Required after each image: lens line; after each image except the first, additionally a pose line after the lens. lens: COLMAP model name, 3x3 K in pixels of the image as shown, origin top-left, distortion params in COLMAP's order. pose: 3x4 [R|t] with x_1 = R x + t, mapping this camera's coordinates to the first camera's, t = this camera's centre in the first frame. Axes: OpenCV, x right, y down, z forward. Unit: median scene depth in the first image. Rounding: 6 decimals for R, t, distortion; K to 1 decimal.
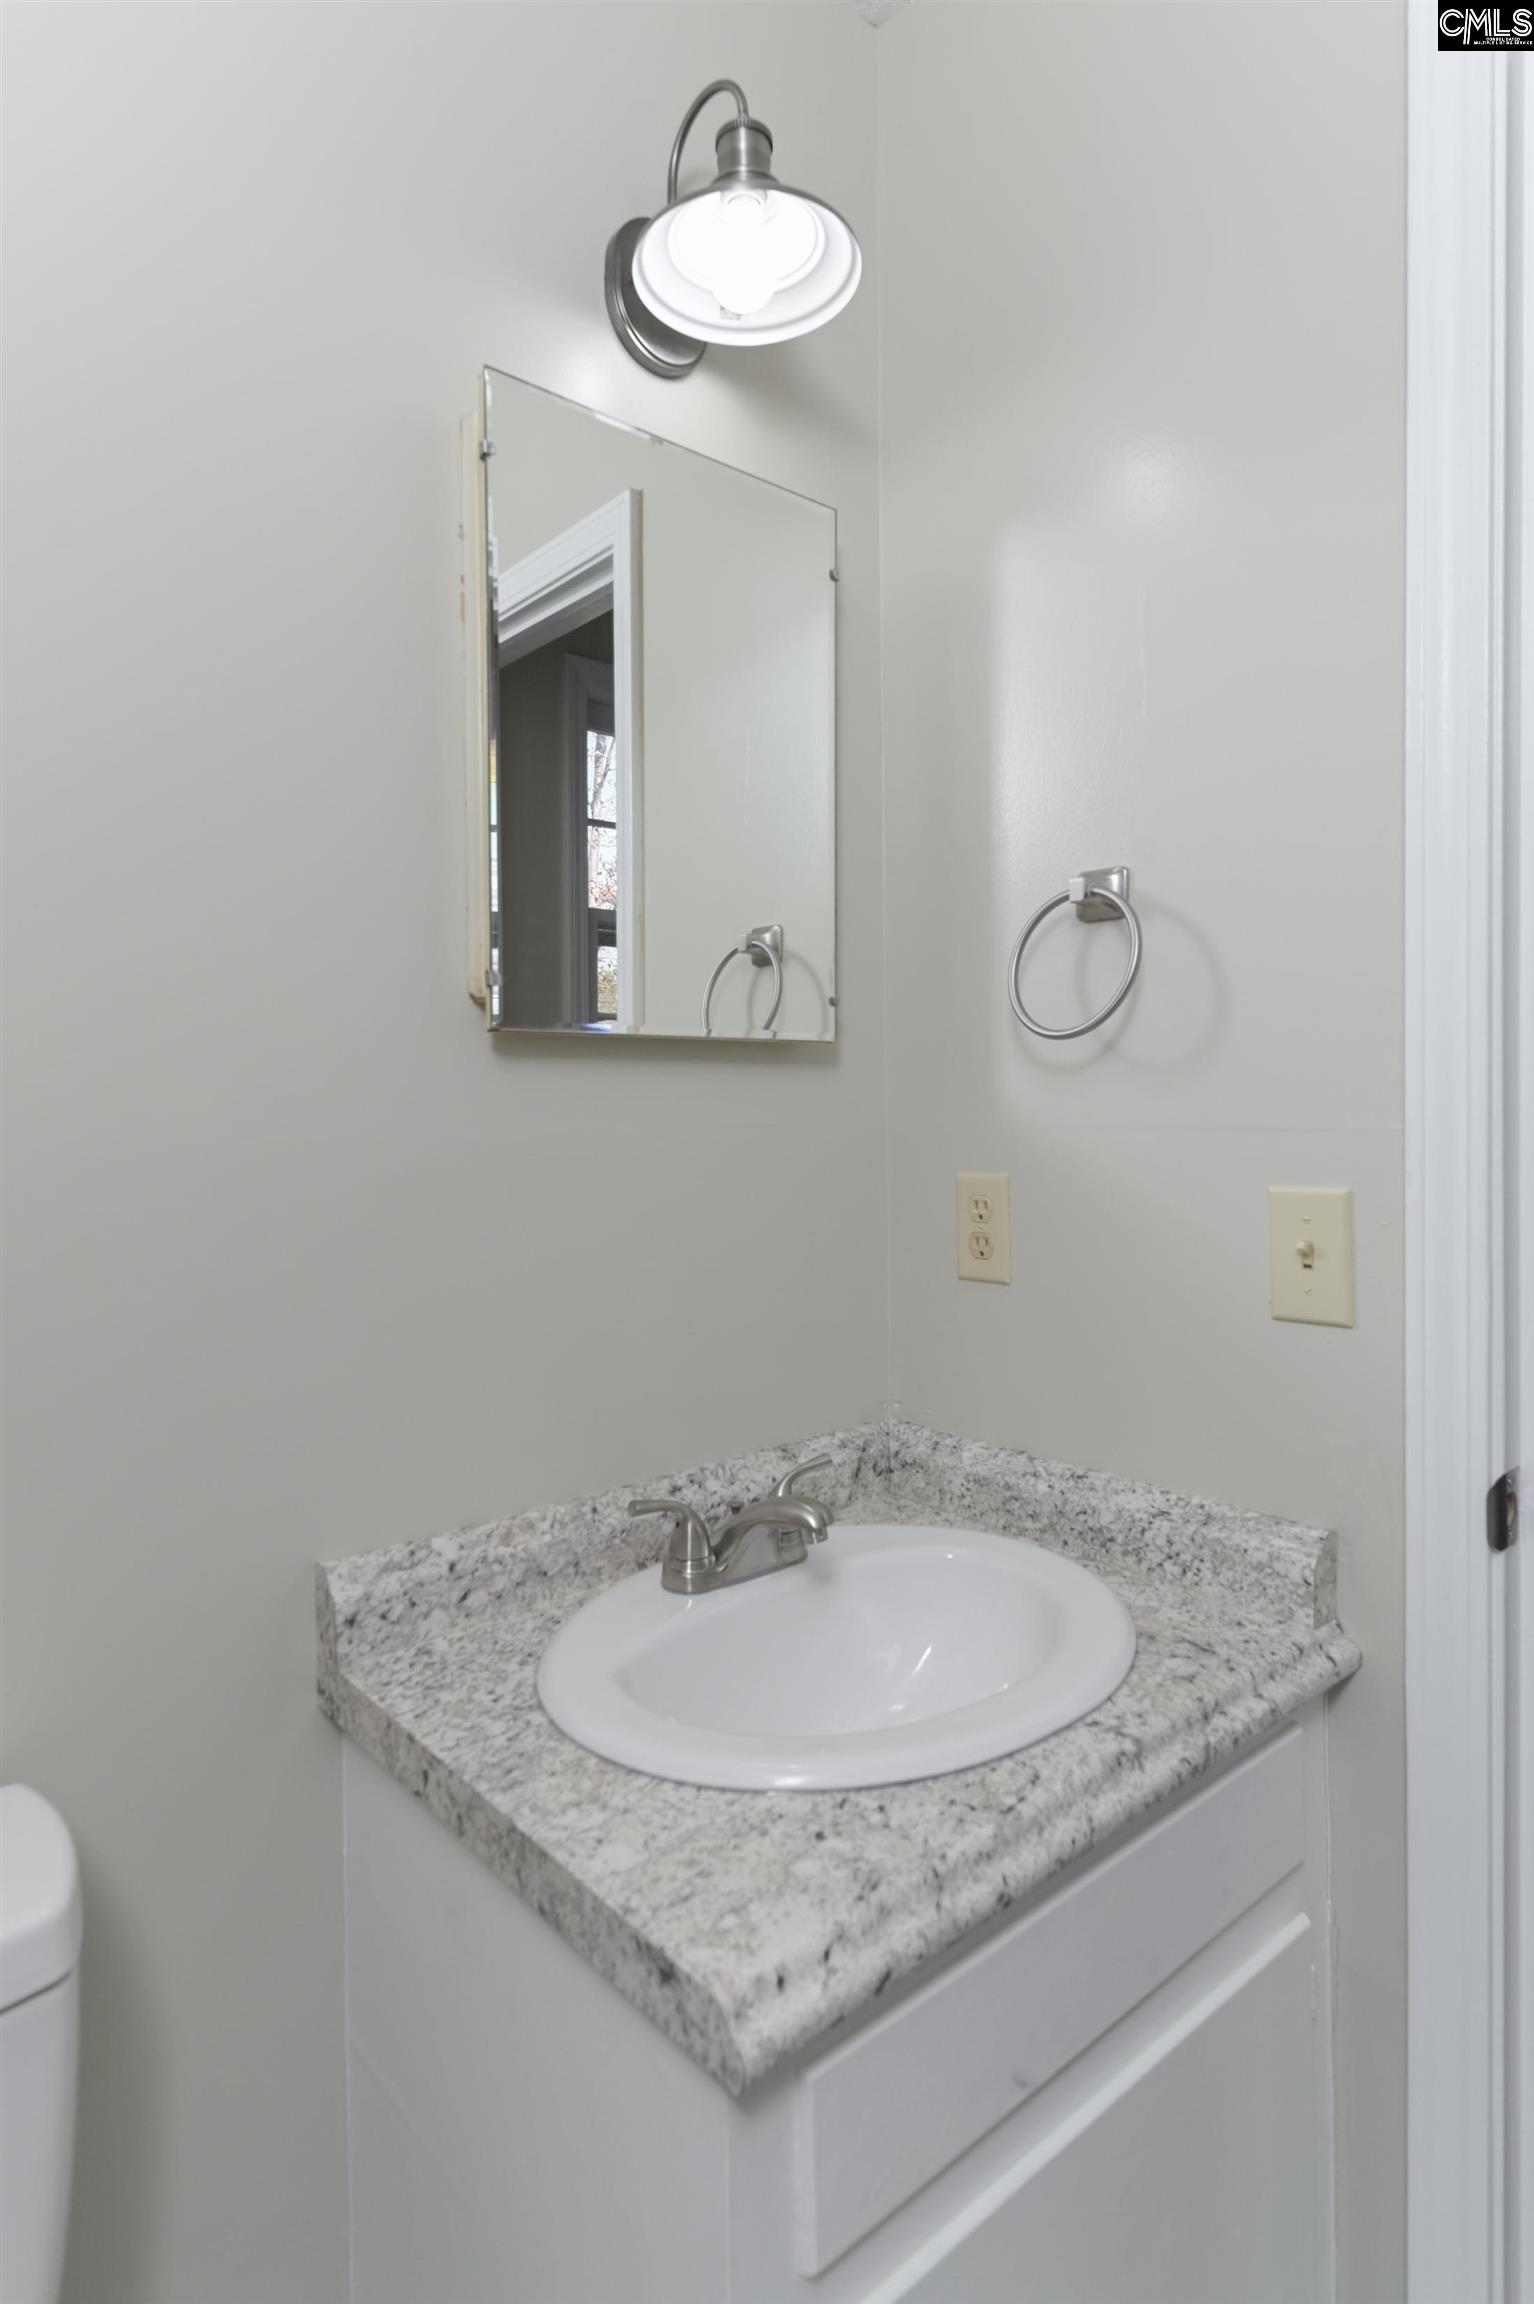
lens RADIAL K [[1248.9, 0, 764.9], [0, 1248.9, 1123.5], [0, 0, 1]] dist [-0.001020, -0.000961]
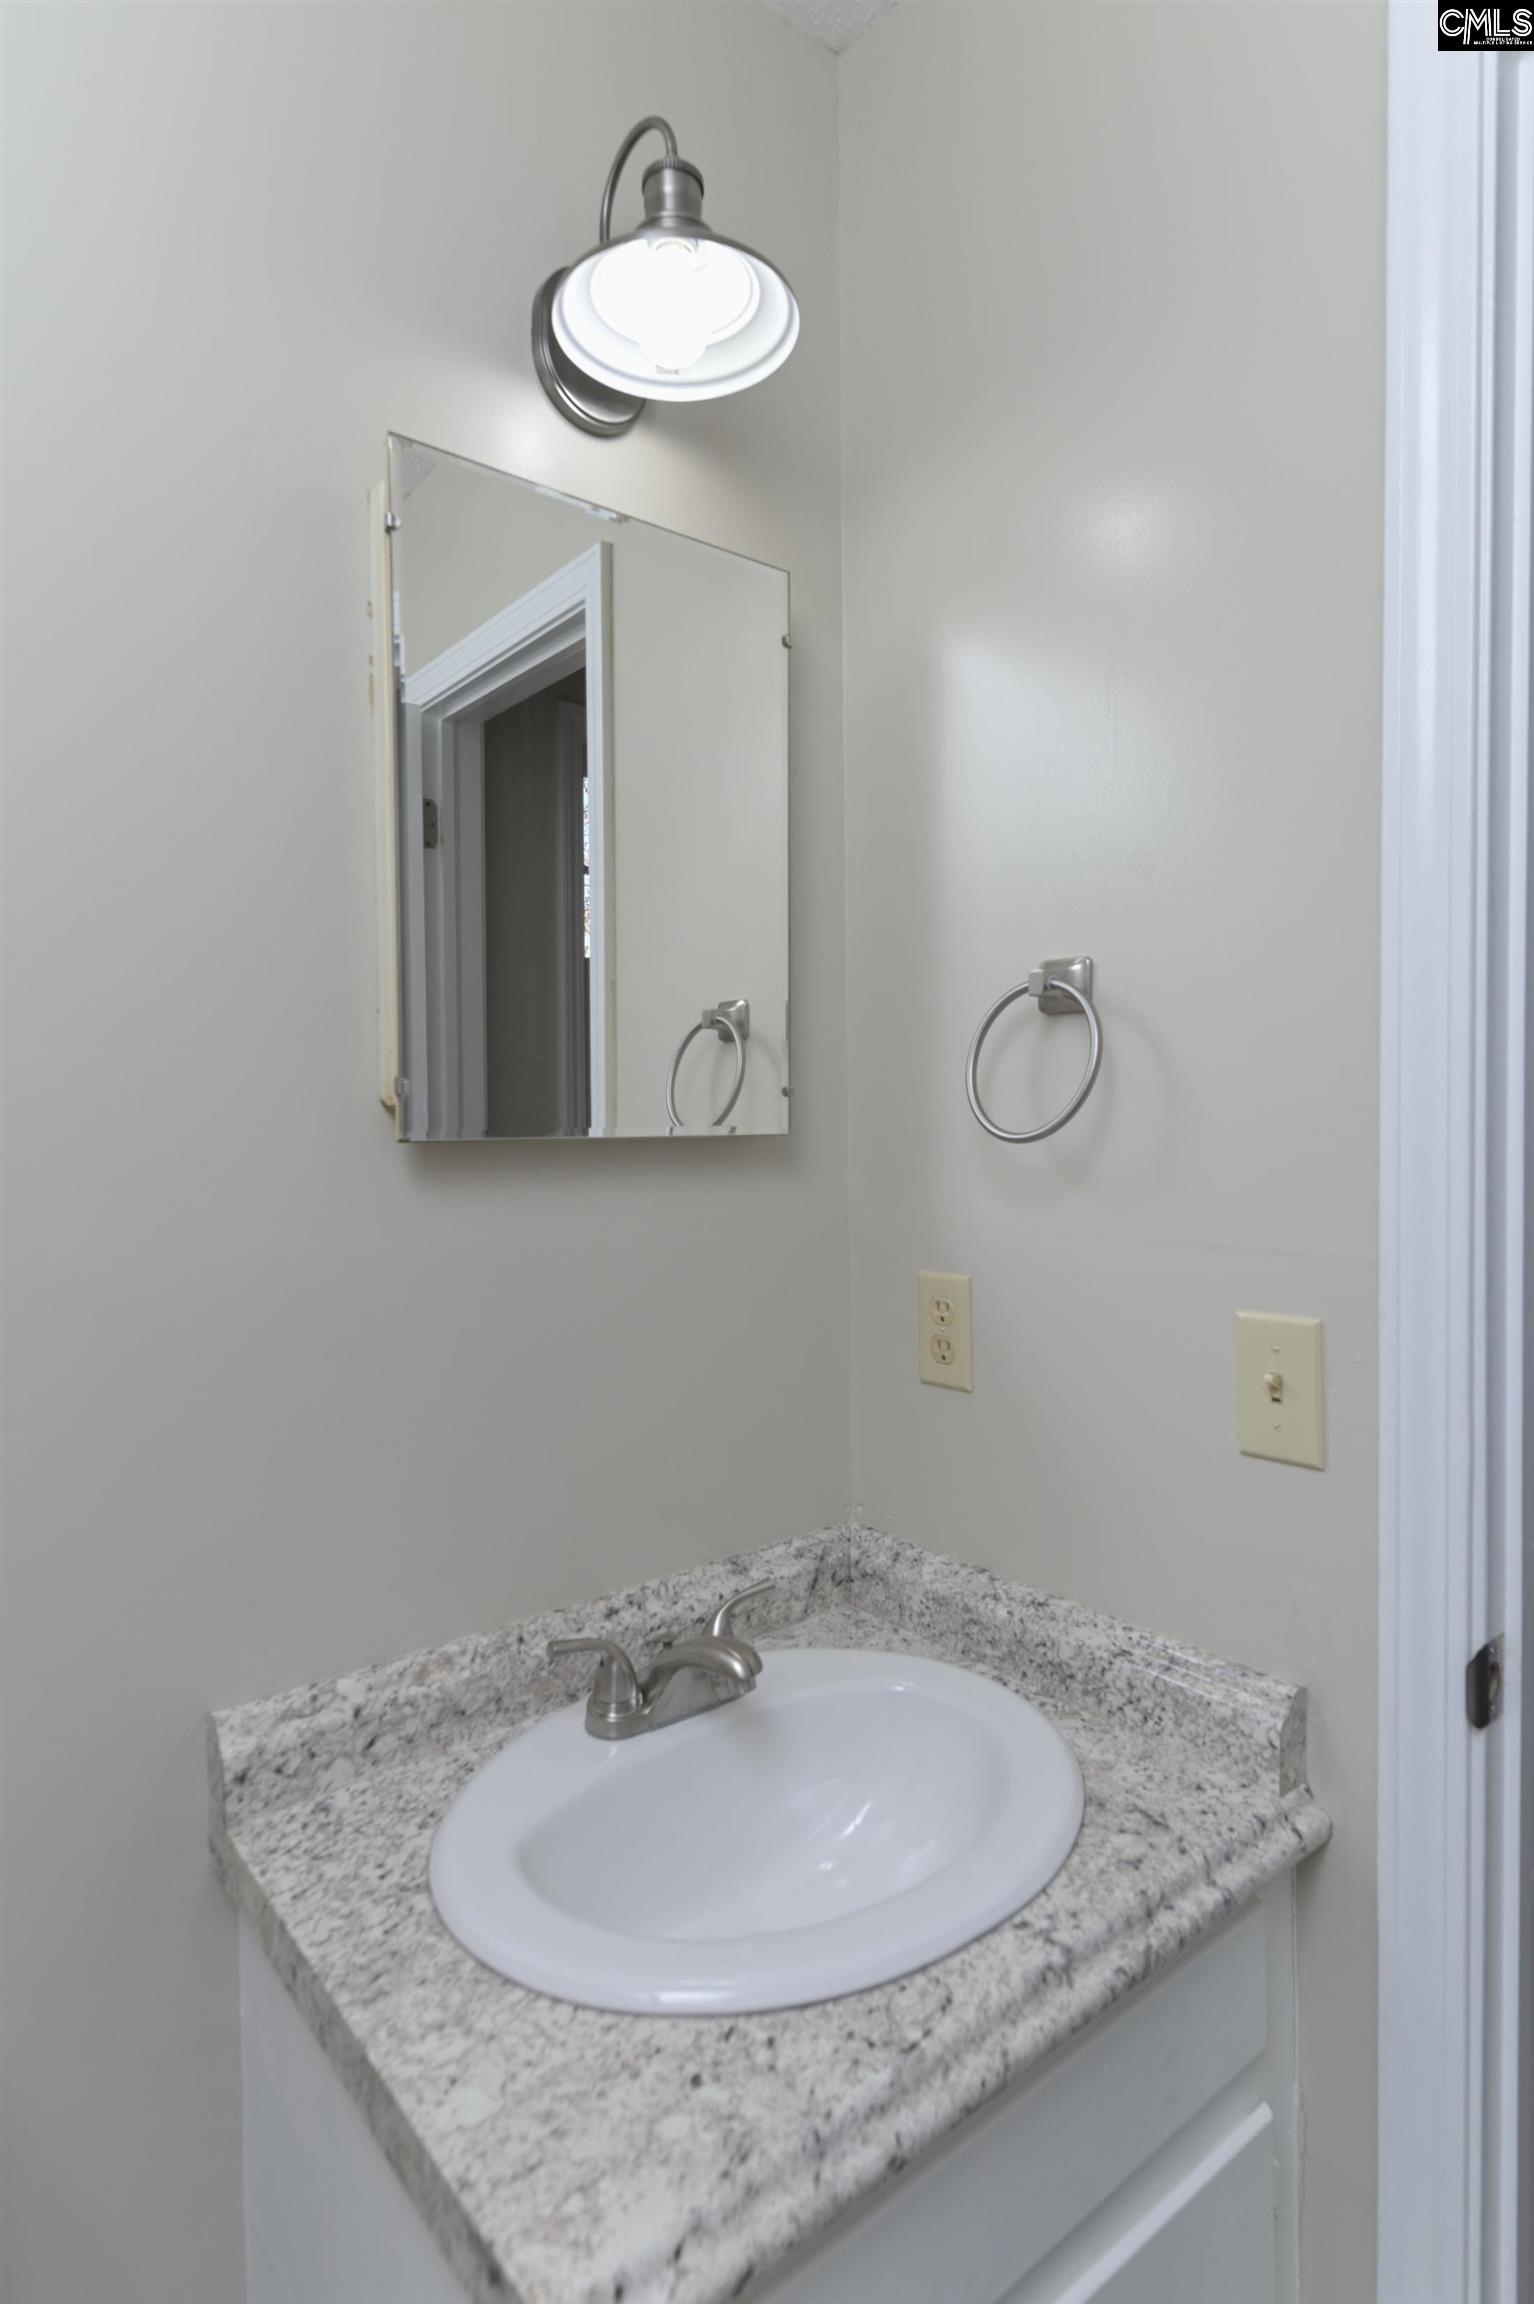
lens RADIAL K [[1229.5, 0, 767.0], [0, 1229.5, 1152.0], [0, 0, 1]] dist [0.004907, -0.006729]
pose [[0.999623, 0.002107, -0.027367, 0.088103], [-0.001885, 0.999965, 0.008151, -0.080642], [0.027383, -0.008097, 0.999592, 0.087576]]
